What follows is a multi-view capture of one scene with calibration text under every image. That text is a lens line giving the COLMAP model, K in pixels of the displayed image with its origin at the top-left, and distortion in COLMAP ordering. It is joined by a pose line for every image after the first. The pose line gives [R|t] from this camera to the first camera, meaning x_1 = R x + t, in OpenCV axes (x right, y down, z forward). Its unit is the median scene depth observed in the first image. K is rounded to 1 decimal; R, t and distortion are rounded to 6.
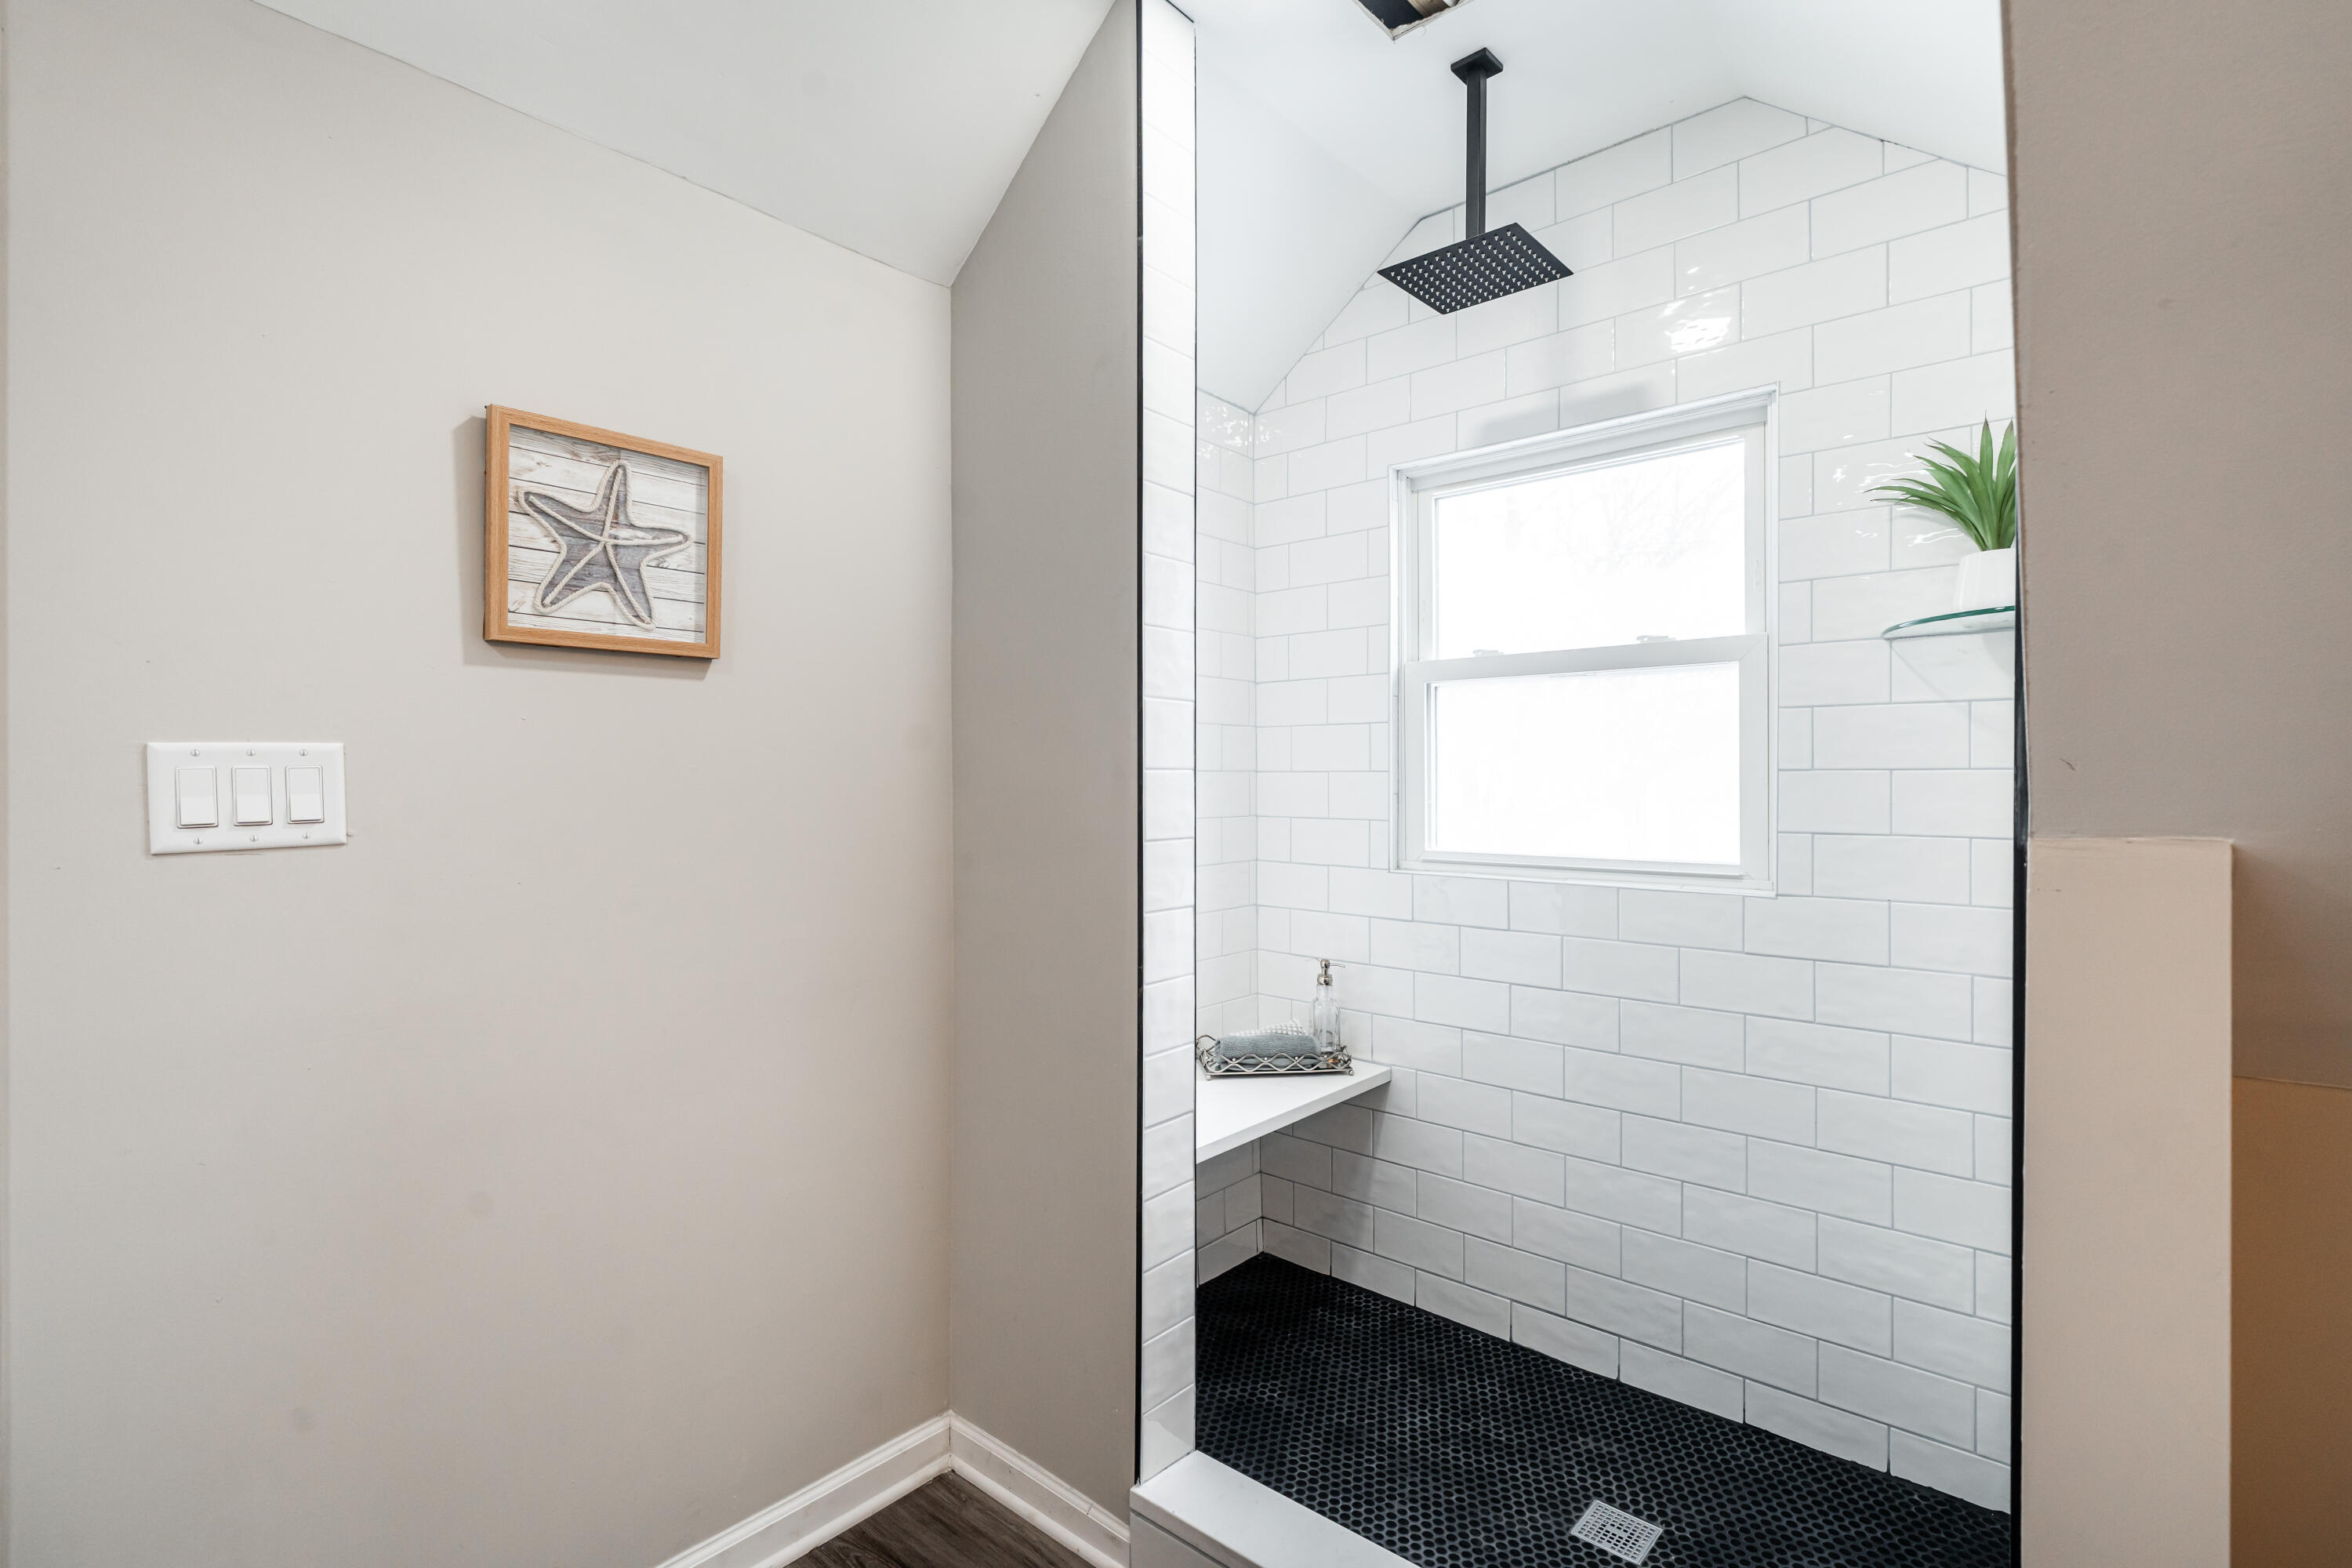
lens RADIAL K [[1064.8, 0, 1170.4], [0, 1064.8, 779.7], [0, 0, 1]] dist [-0.006058, 0.000124]
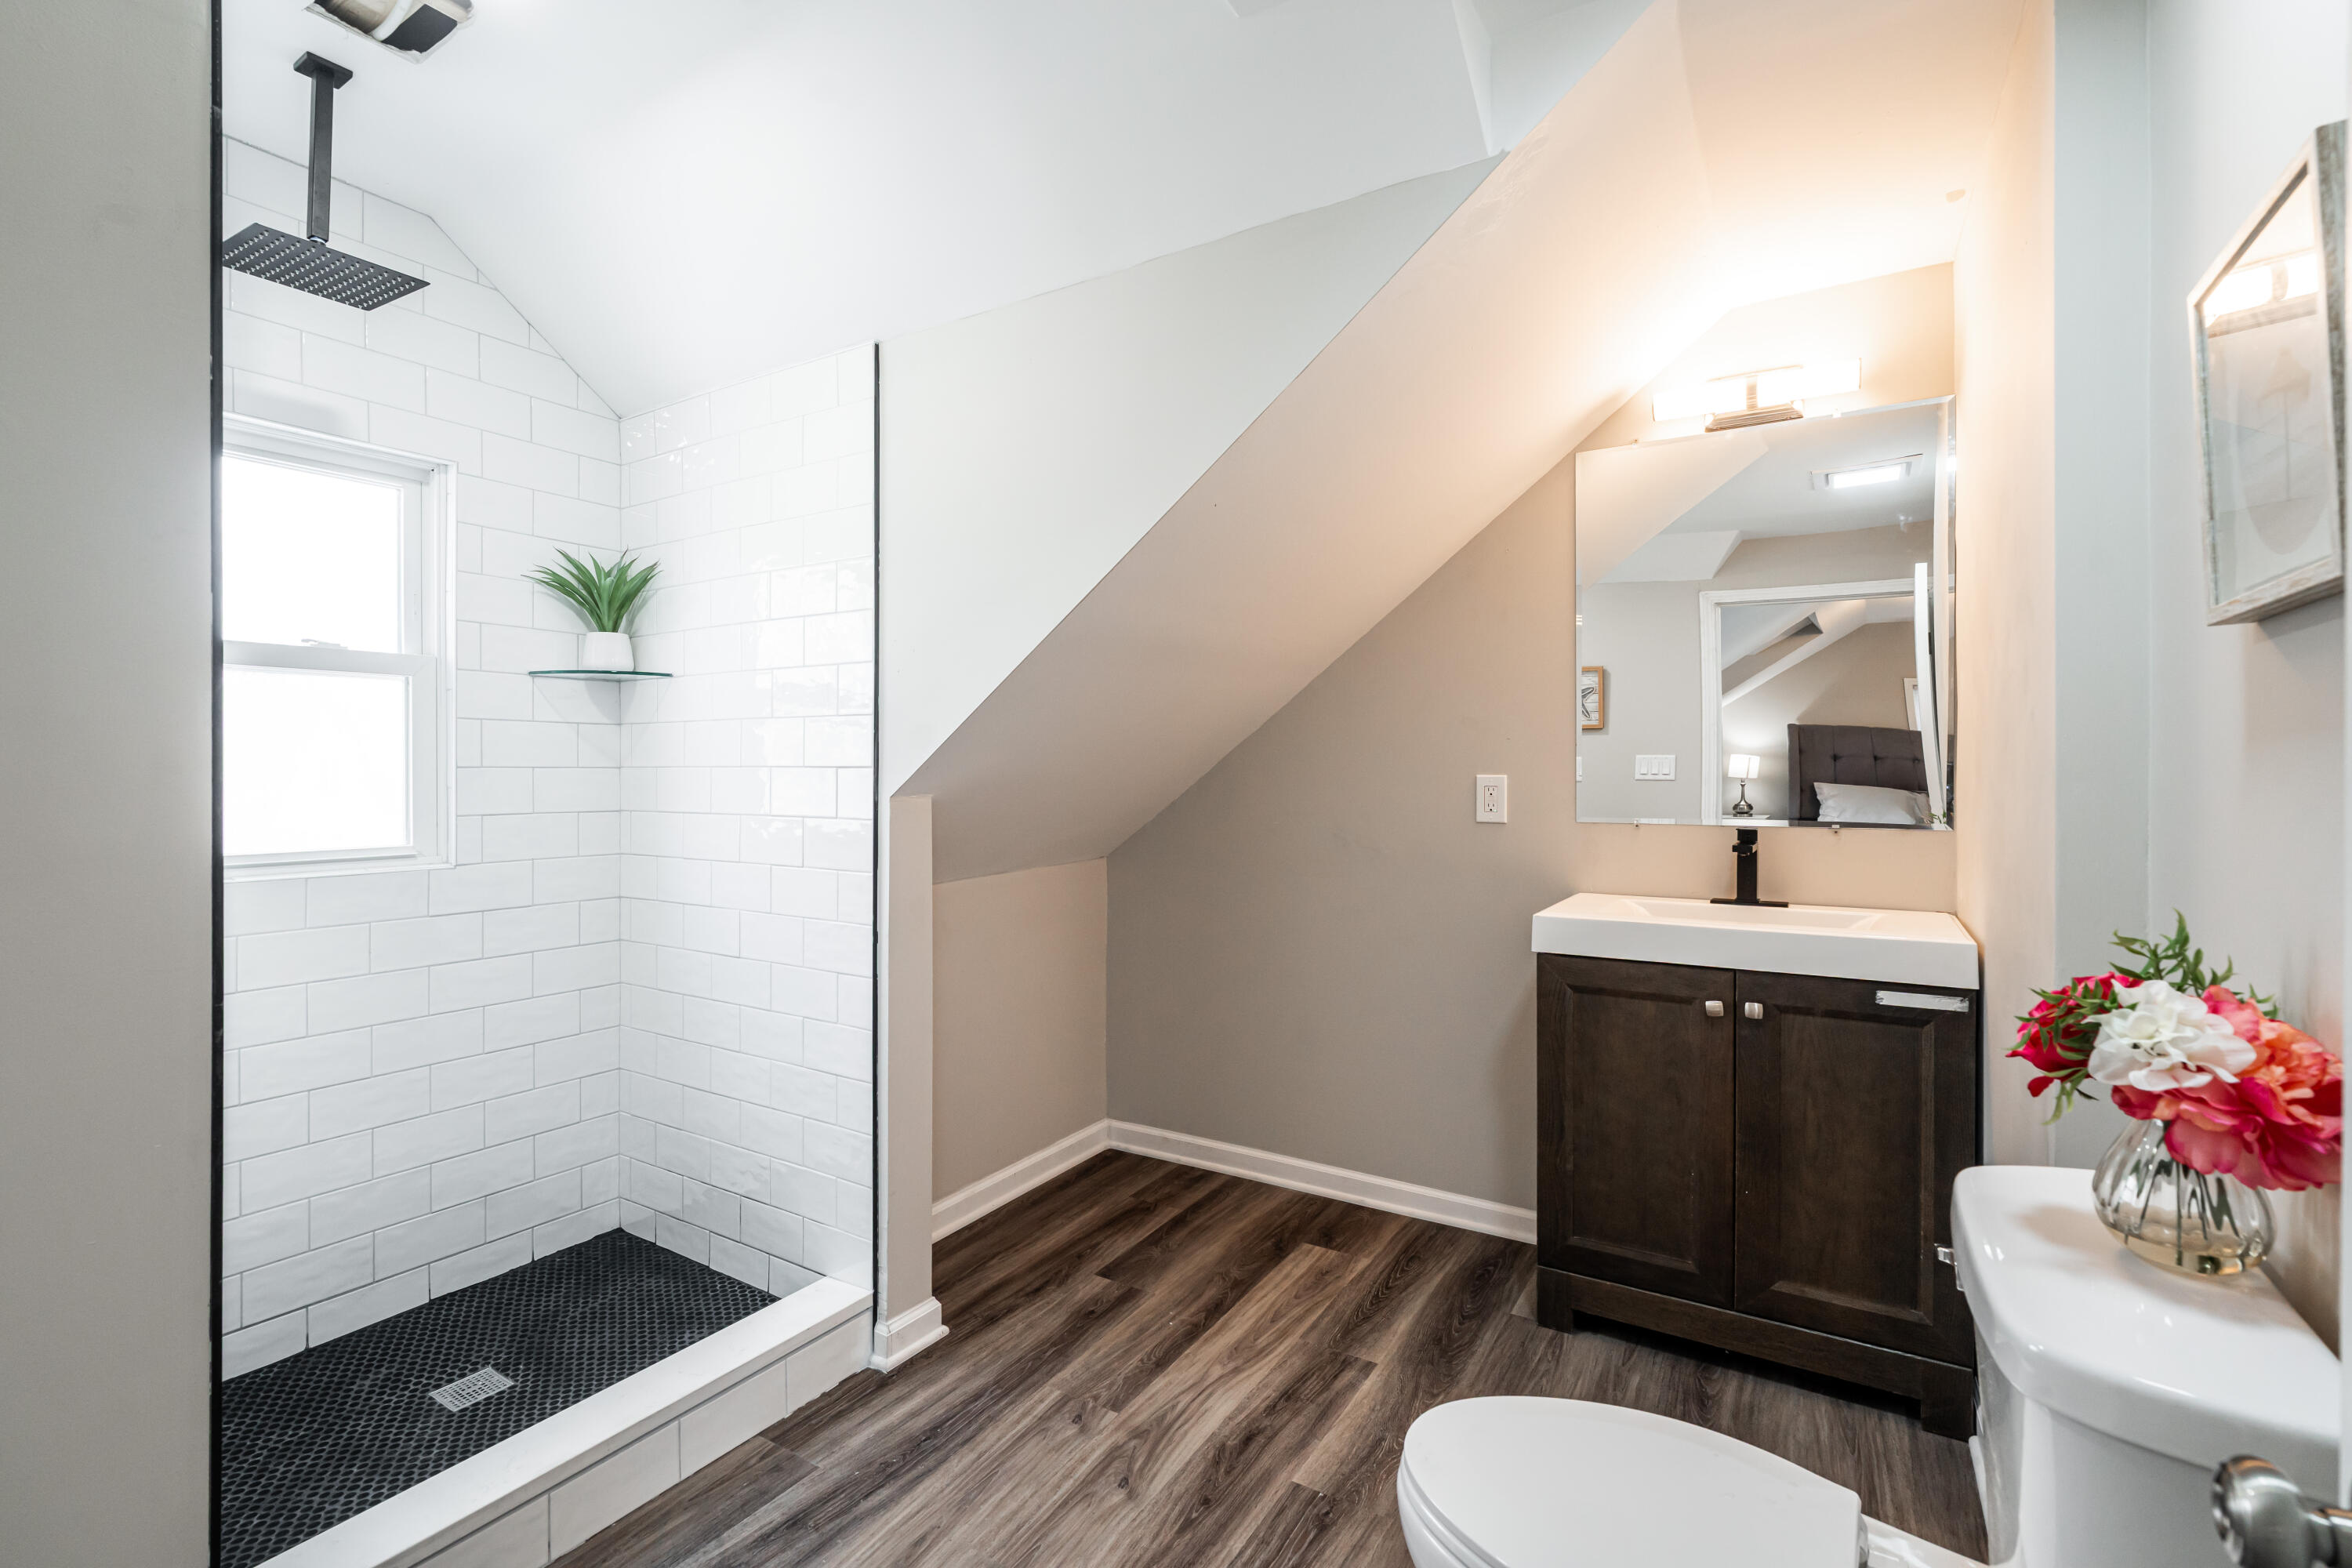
lens RADIAL K [[1064.8, 0, 1170.4], [0, 1064.8, 779.7], [0, 0, 1]] dist [-0.006058, 0.000124]
pose [[-0.160694, -0.002093, 0.987002, -0.805633], [0.003517, 0.999990, 0.002693, 0.005189], [-0.986998, 0.003904, -0.160685, 0.352131]]
